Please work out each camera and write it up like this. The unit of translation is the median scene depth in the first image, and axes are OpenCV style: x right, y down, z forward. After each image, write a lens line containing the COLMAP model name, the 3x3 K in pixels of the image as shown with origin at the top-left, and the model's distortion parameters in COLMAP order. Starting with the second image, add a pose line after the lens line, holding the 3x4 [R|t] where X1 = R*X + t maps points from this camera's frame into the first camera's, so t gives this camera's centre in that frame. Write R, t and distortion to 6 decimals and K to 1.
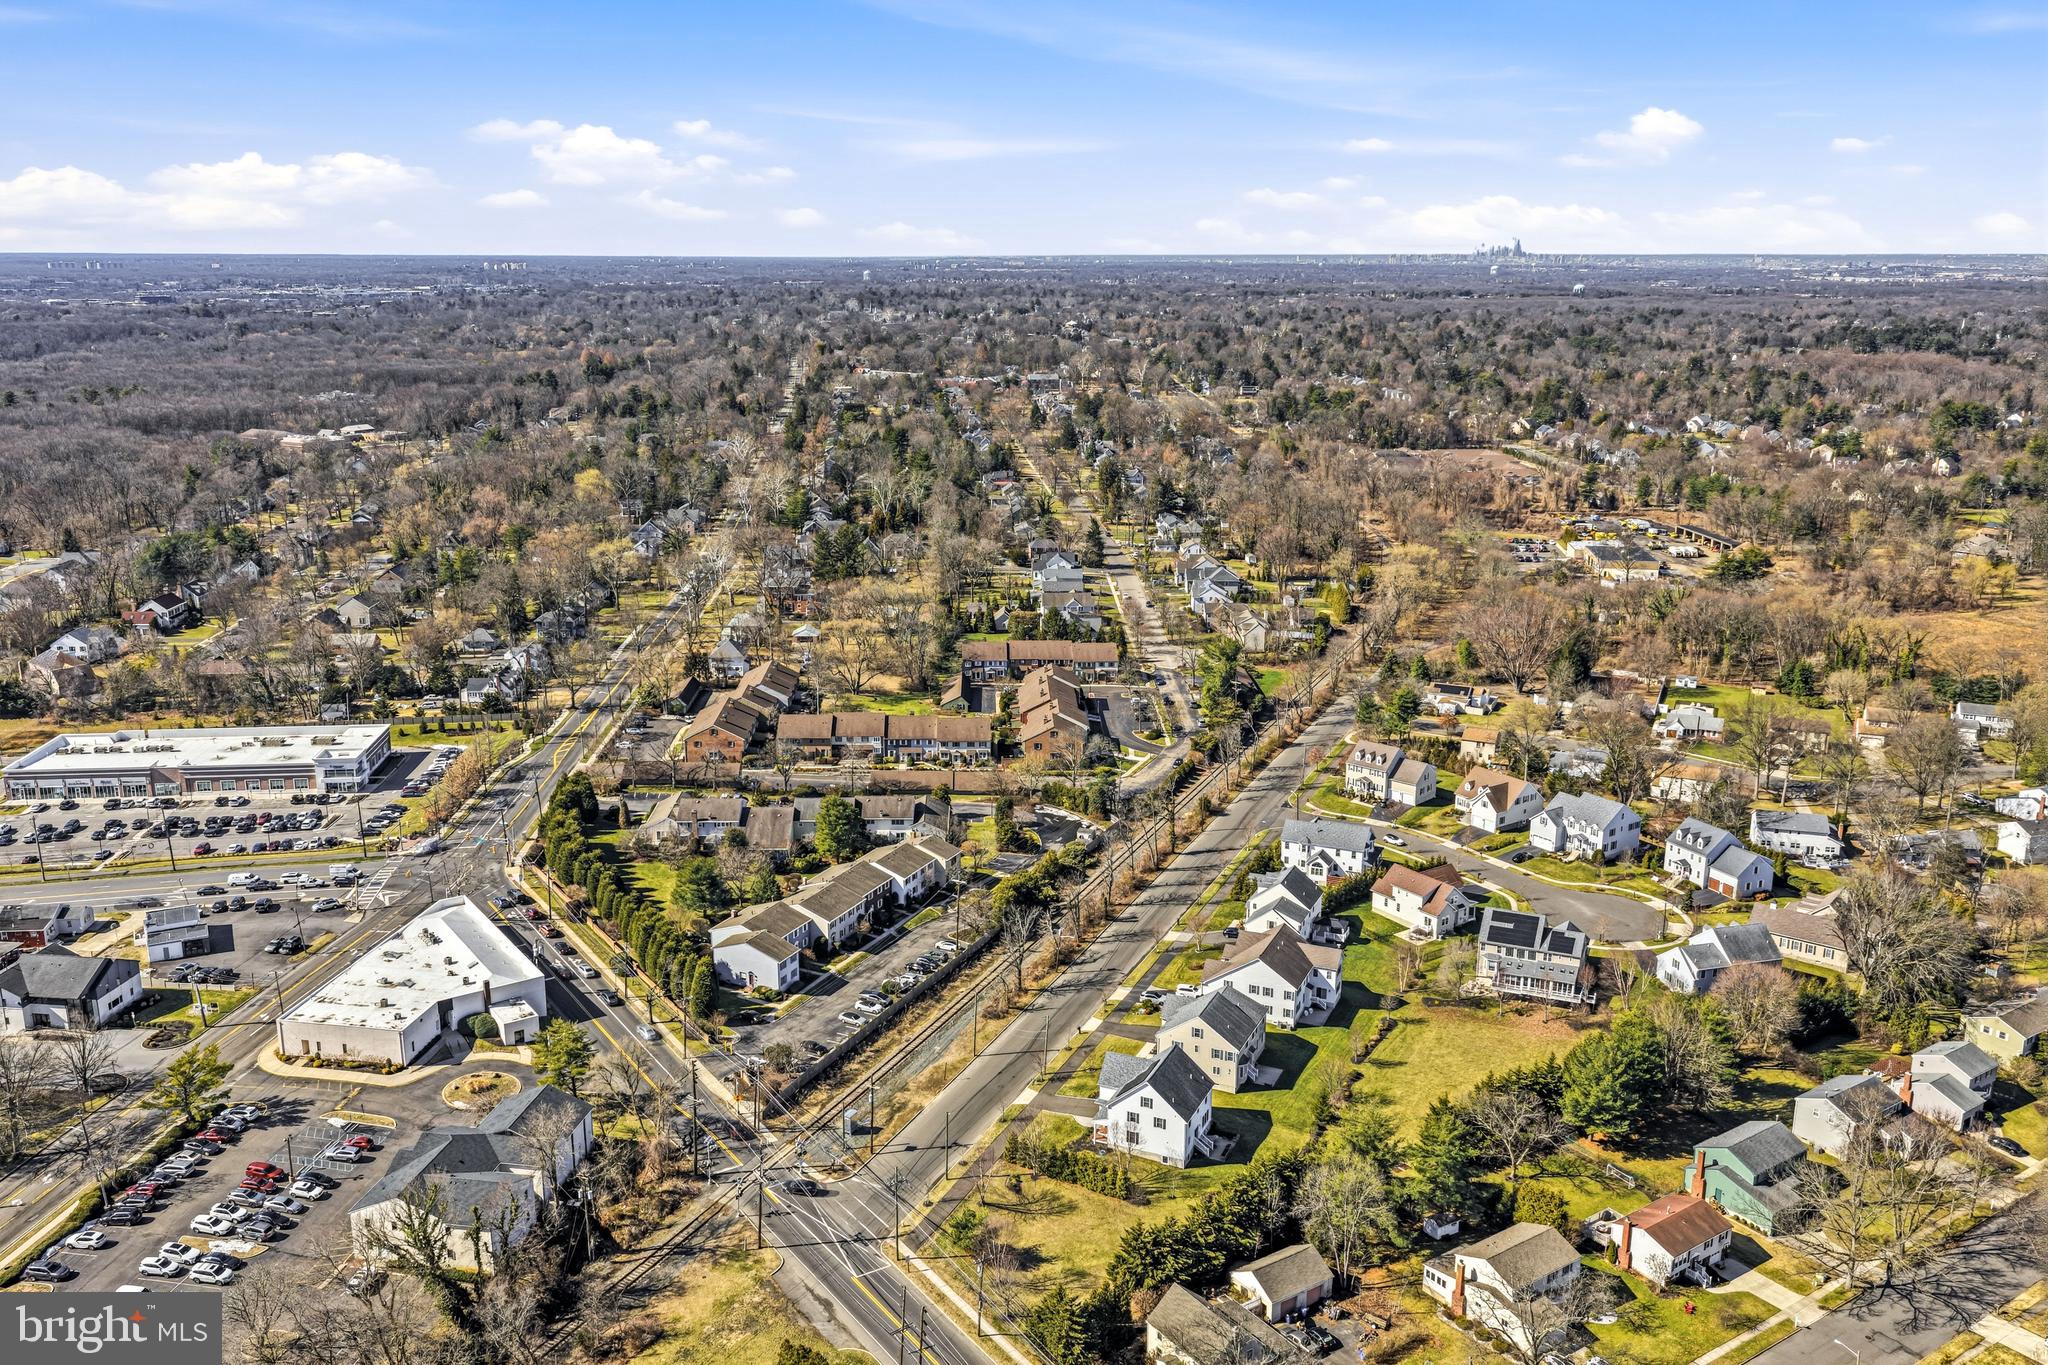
lens RADIAL K [[1691.1, 0, 1024.0], [0, 1691.1, 682.5], [0, 0, 1]] dist [-0.019891, 0.049880]
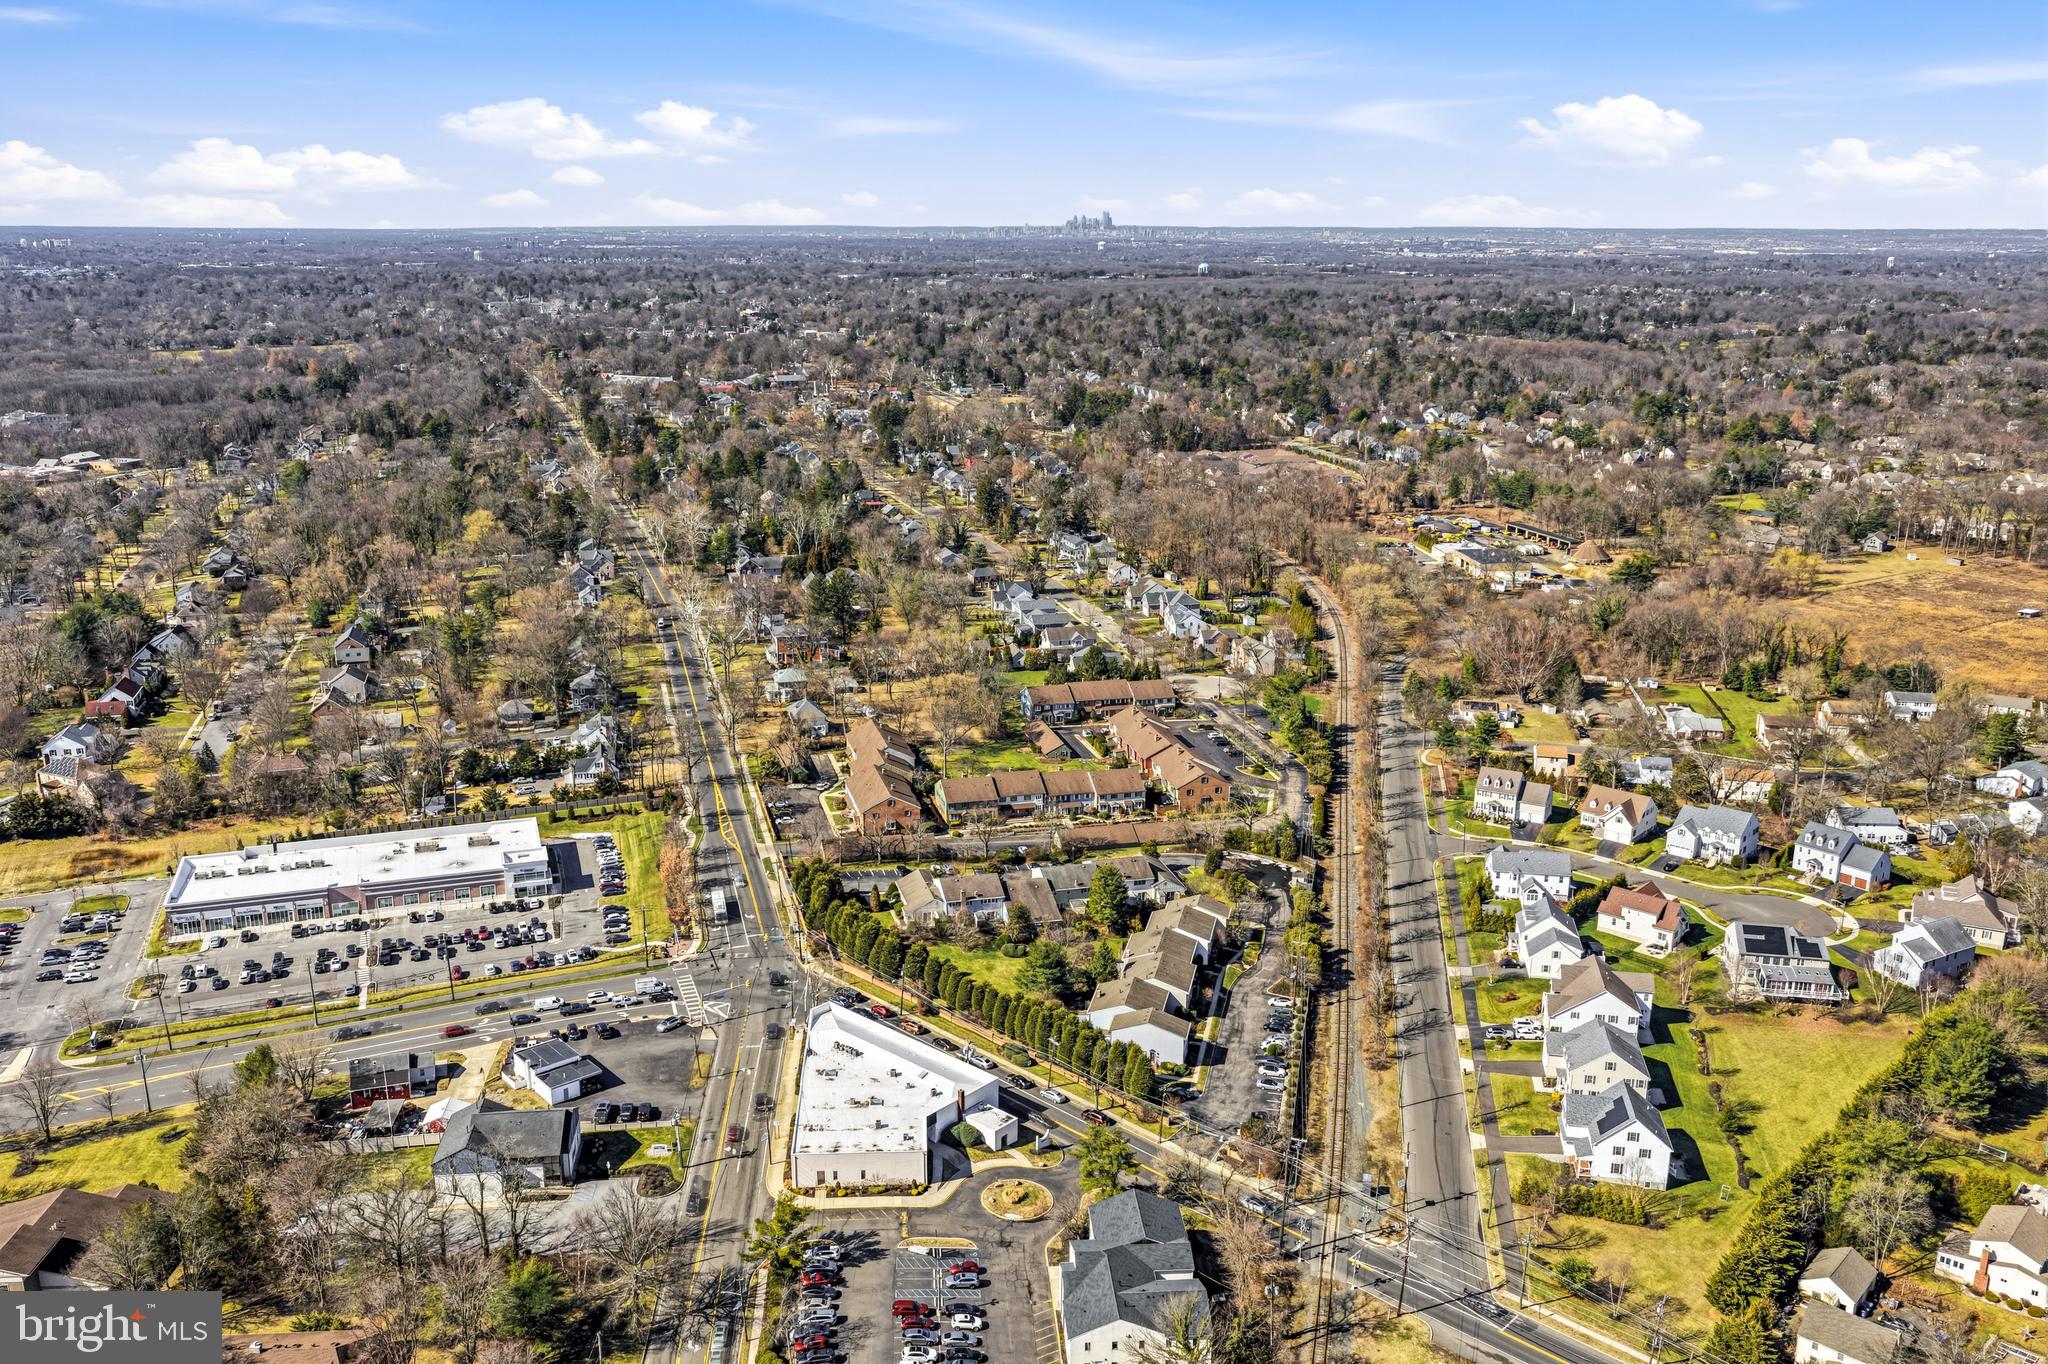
lens RADIAL K [[1691.1, 0, 1024.0], [0, 1691.1, 682.0], [0, 0, 1]] dist [-0.019891, 0.049880]
pose [[0.973426, -0.059390, 0.221165, -0.374210], [0.056108, 0.998202, 0.021098, -0.068938], [-0.222021, -0.008128, 0.975008, -0.007050]]
